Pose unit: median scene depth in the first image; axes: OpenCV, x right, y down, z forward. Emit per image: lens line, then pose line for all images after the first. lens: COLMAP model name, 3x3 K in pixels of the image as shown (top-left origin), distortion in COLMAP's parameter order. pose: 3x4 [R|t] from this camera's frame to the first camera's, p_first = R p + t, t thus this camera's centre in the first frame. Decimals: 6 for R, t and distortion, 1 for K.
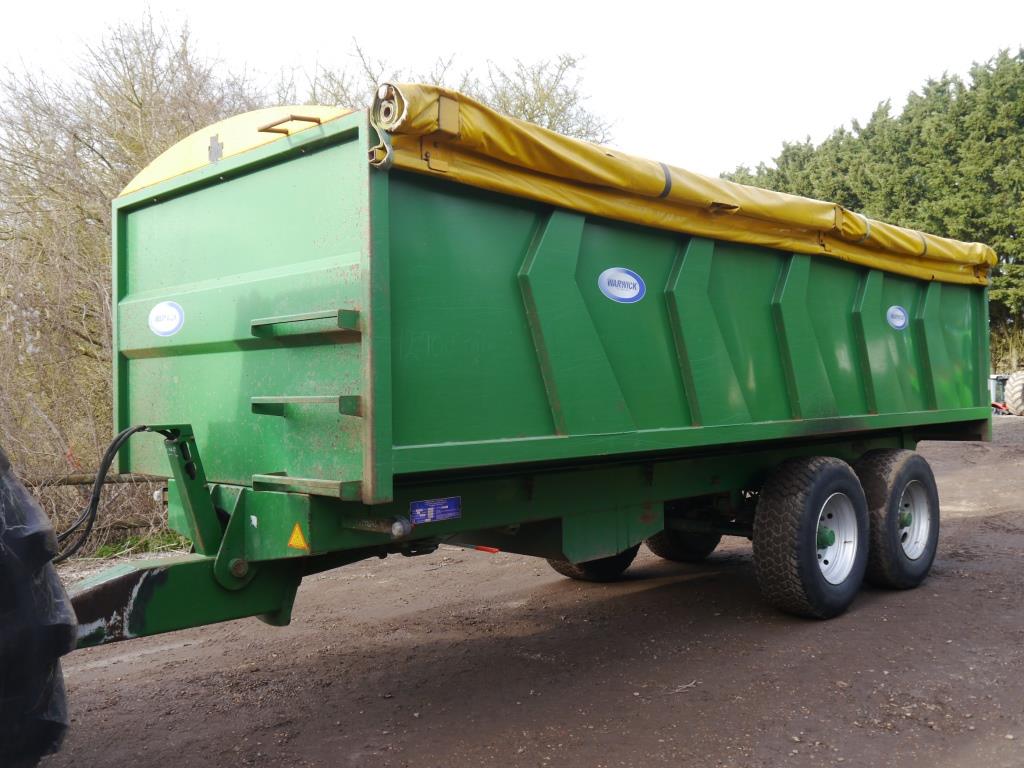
lens RADIAL K [[979.8, 0, 506.4], [0, 979.8, 388.2], [0, 0, 1]] dist [-0.024752, 0.000000]
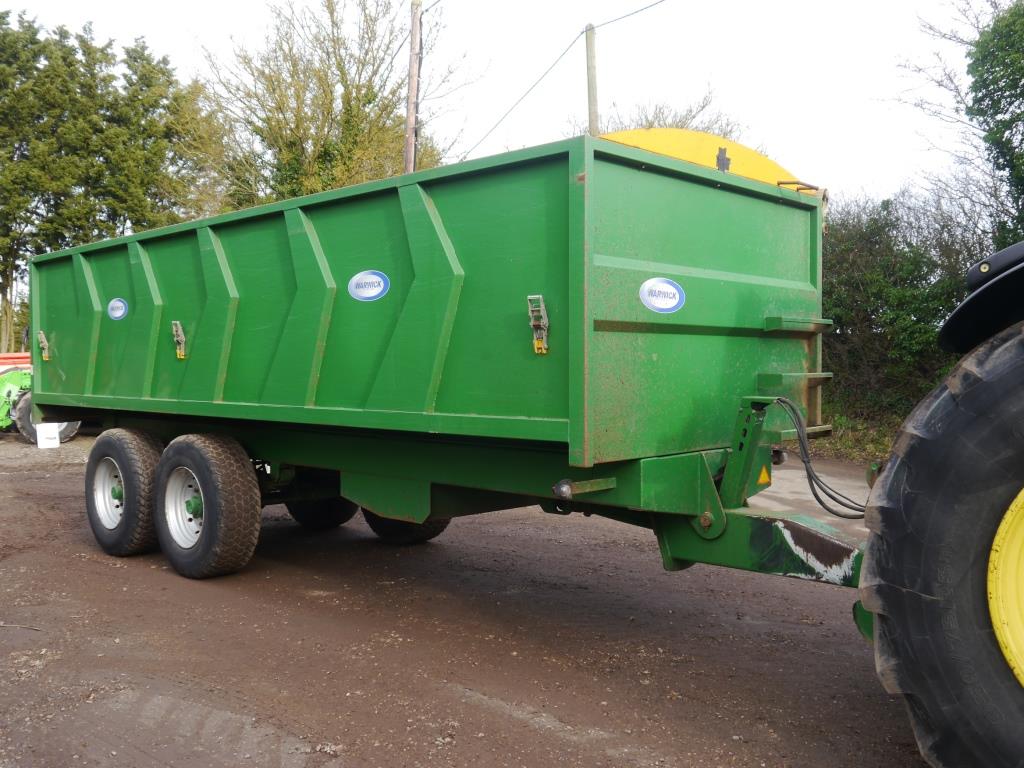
lens RADIAL K [[979.8, 0, 512.3], [0, 979.8, 388.0], [0, 0, 1]] dist [-0.024752, 0.000000]
pose [[-0.020708, -0.009593, 0.999740, -1.101801], [-0.001275, 0.999953, 0.009569, 0.011214], [-0.999785, -0.001076, -0.020719, 0.963760]]
